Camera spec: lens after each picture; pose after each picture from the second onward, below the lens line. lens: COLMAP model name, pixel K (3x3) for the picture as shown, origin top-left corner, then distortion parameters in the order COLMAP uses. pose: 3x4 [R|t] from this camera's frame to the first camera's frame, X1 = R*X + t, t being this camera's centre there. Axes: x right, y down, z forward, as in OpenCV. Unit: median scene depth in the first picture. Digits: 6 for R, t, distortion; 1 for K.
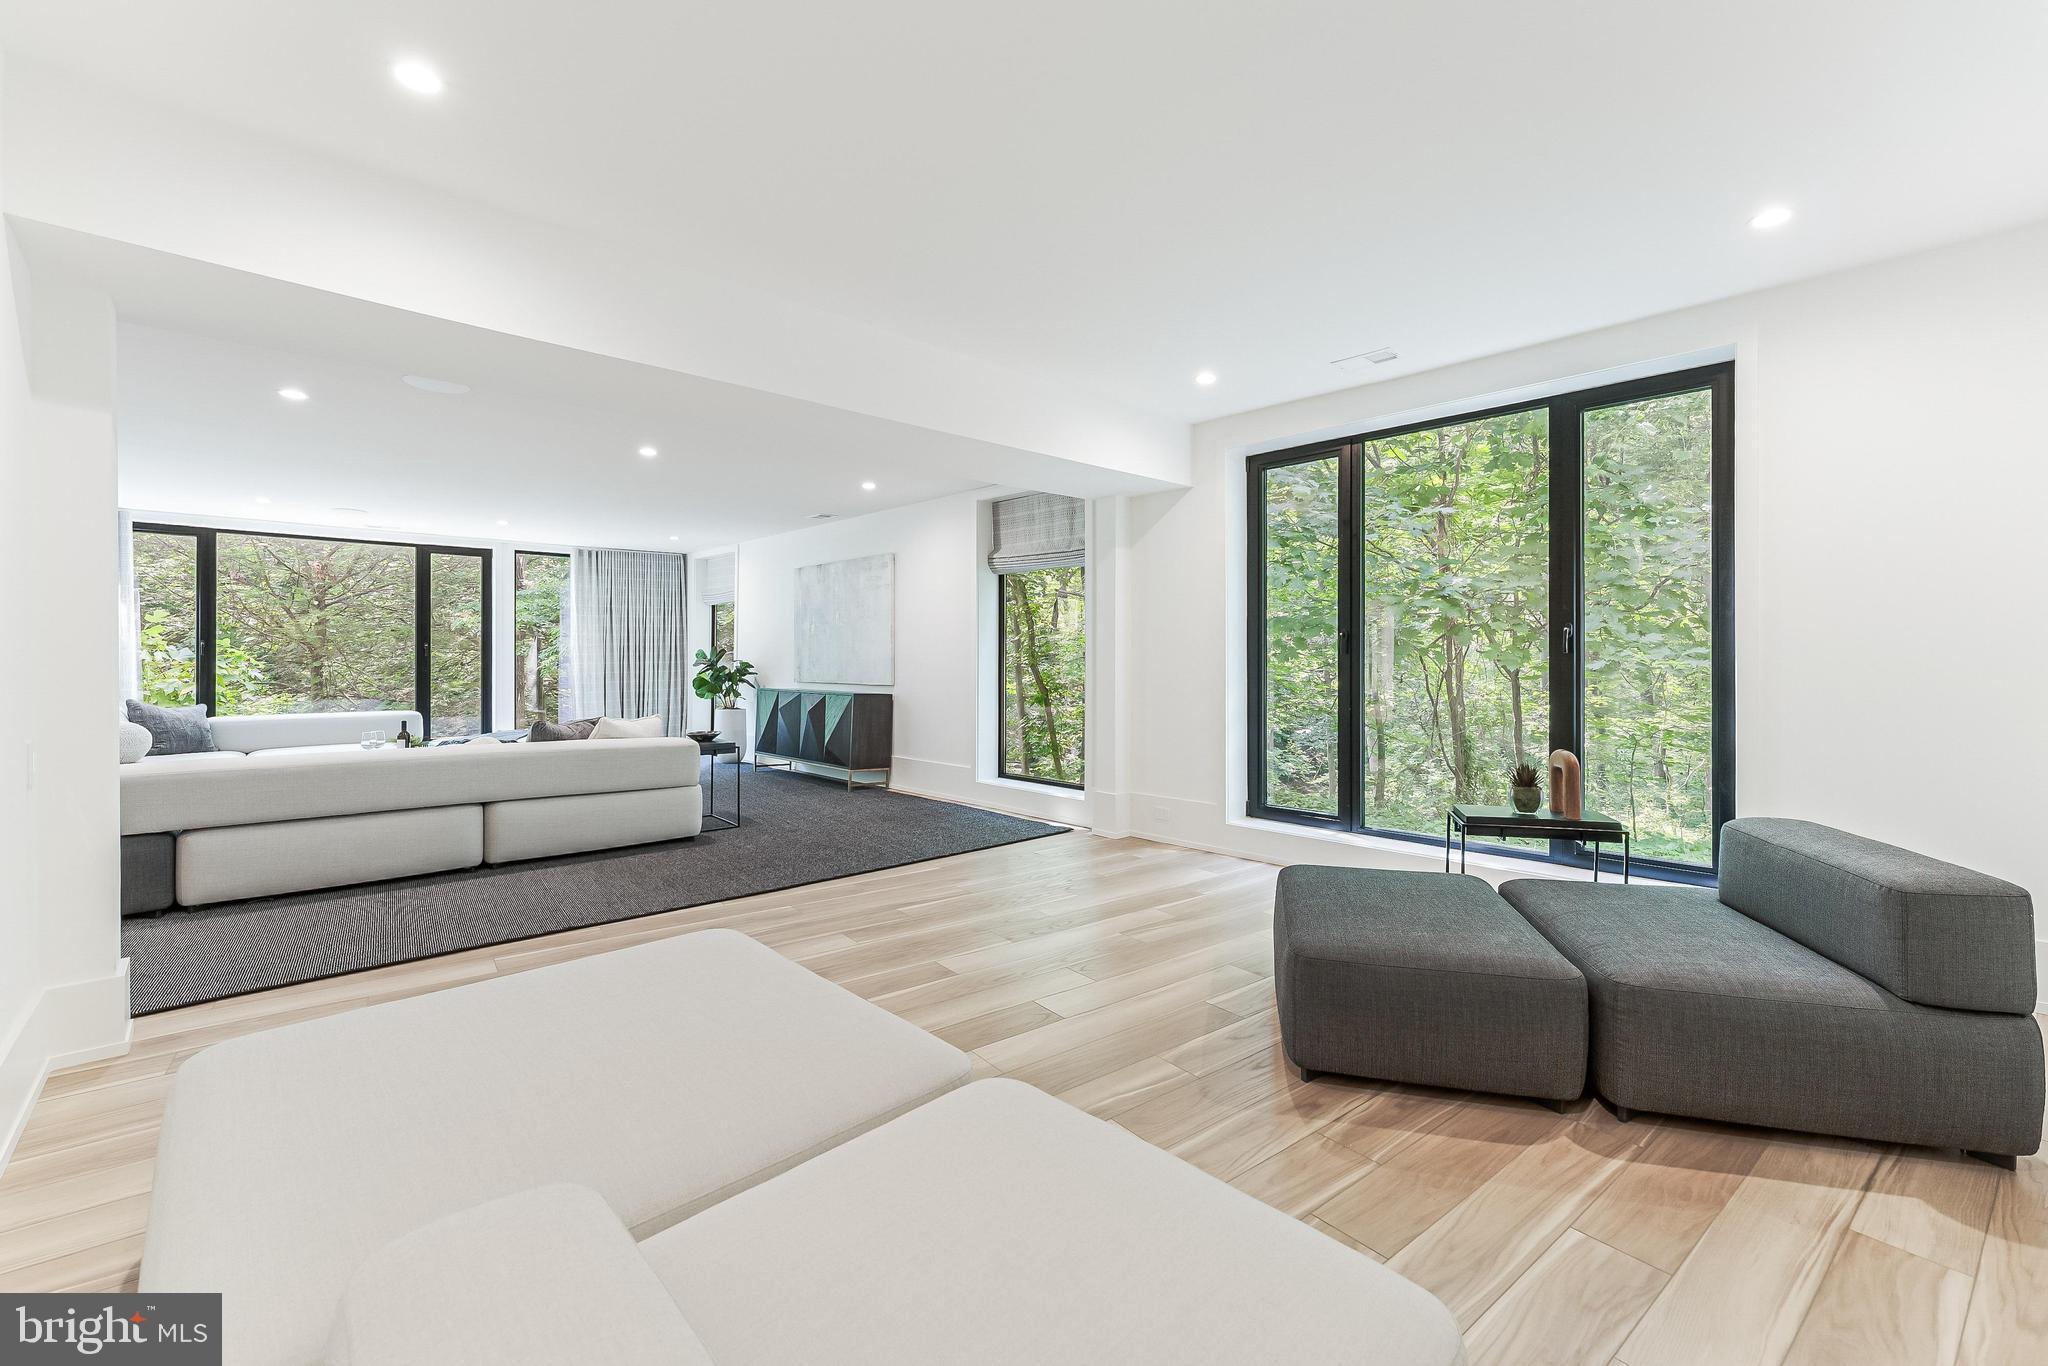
lens RADIAL K [[824.9, 0, 1023.8], [0, 824.9, 655.4], [0, 0, 1]] dist [-0.000019, 0.000003]
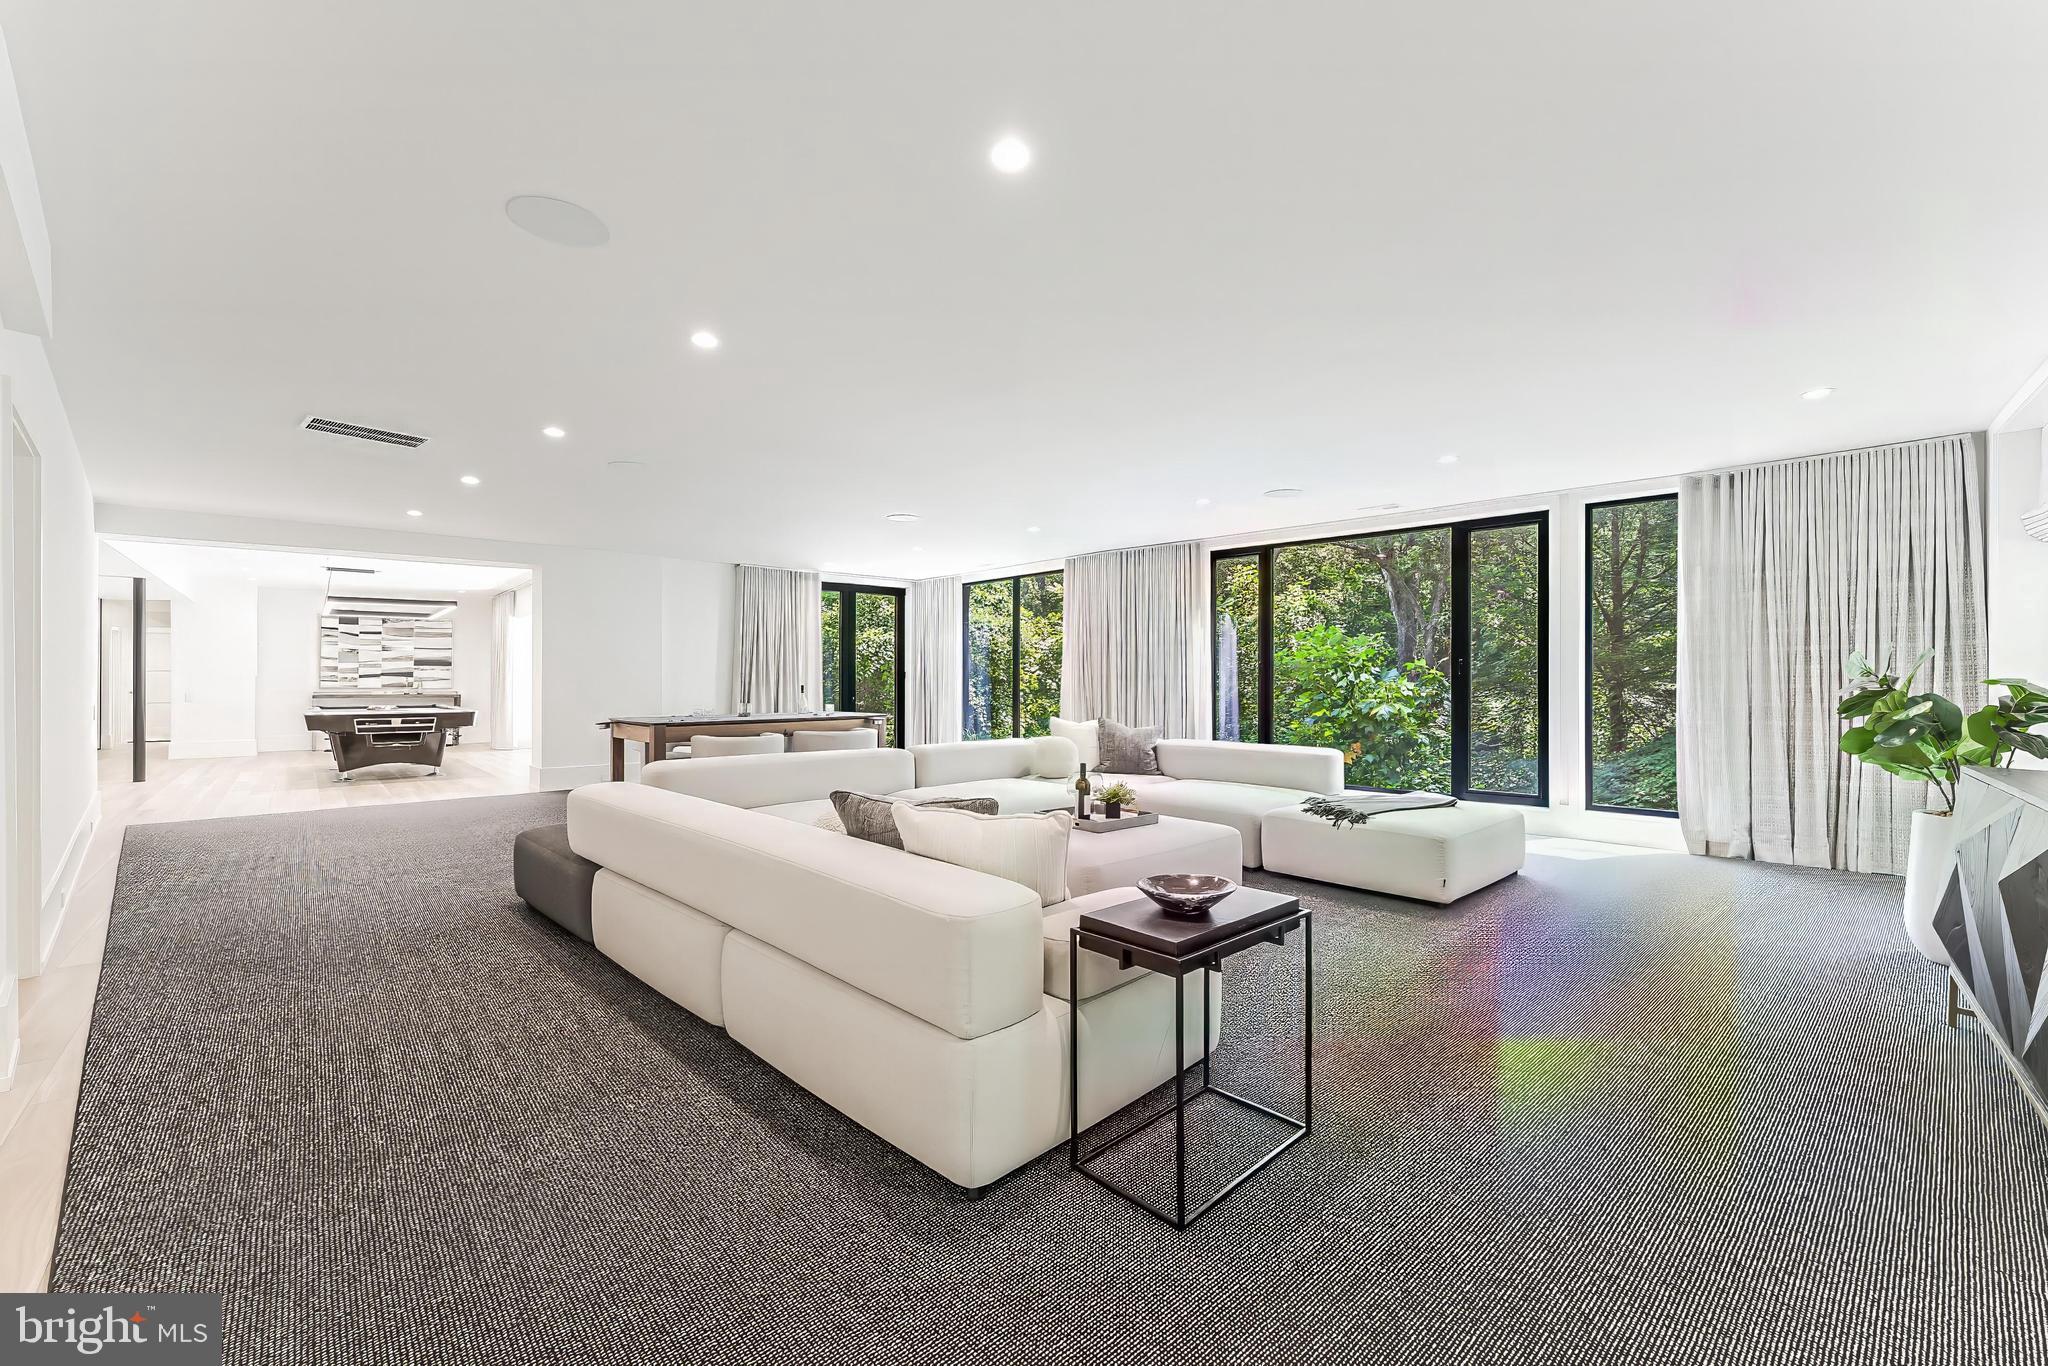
lens RADIAL K [[817.0, 0, 1024.0], [0, 817.0, 683.0], [0, 0, 1]] dist [0.001134, -0.000277]
pose [[0.081860, 0.001094, -0.996643, -0.049640], [0.001914, 0.999997, 0.001255, 0.009131], [0.996642, -0.002010, 0.081858, 0.761752]]
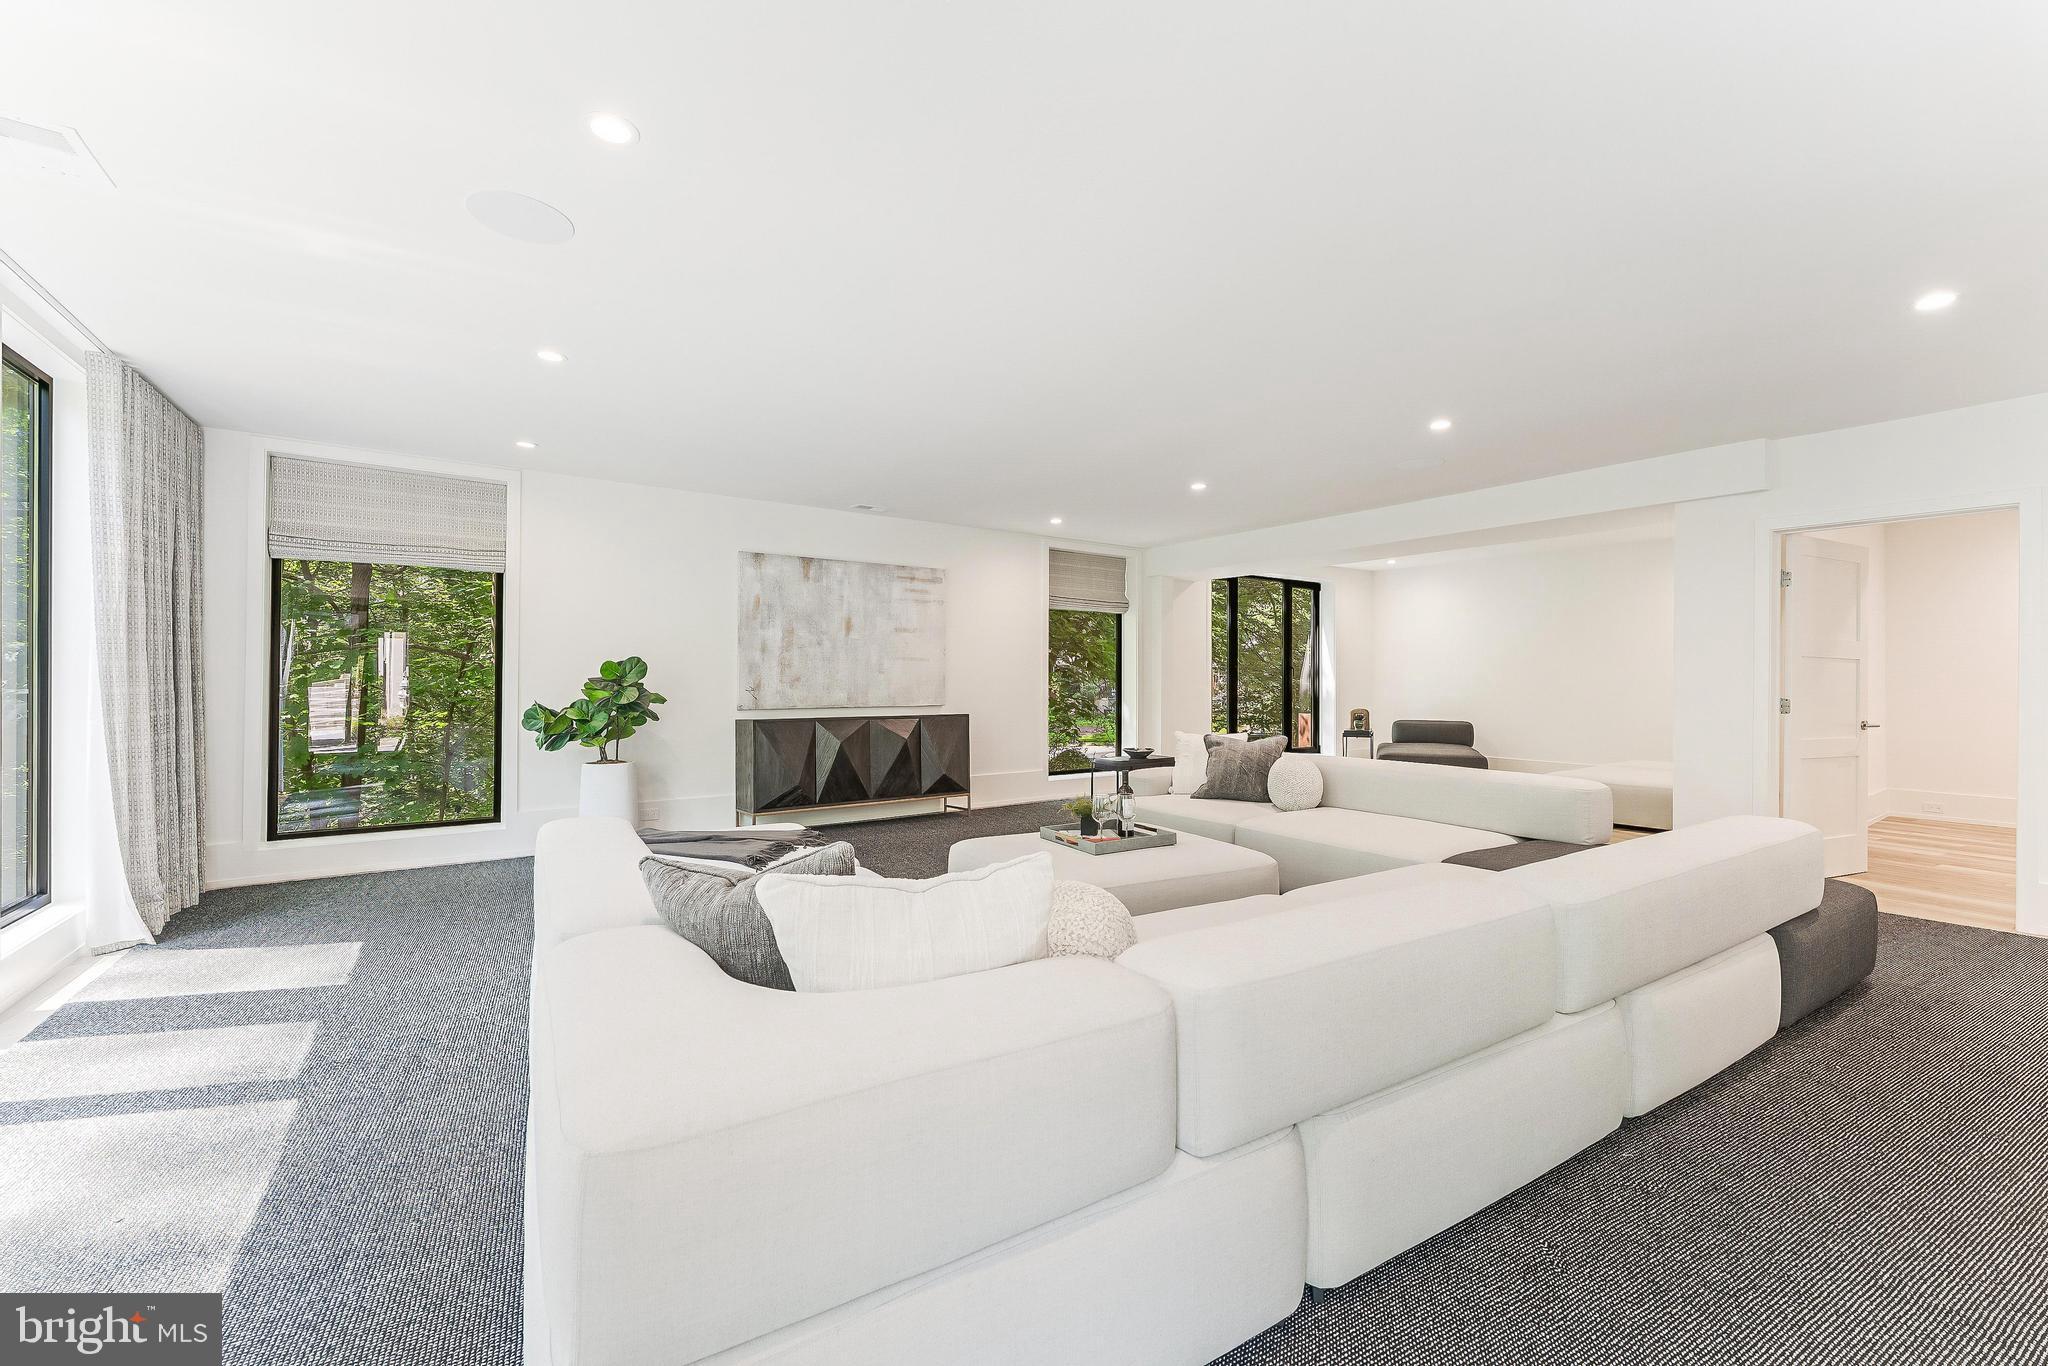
lens RADIAL K [[834.6, 0, 1028.1], [0, 834.6, 671.2], [0, 0, 1]] dist [0.006238, -0.000380]
pose [[0.143227, 0.009637, 0.989643, -1.248718], [-0.004878, 0.999947, -0.009031, 0.005276], [-0.989678, -0.003534, 0.143266, 0.841954]]
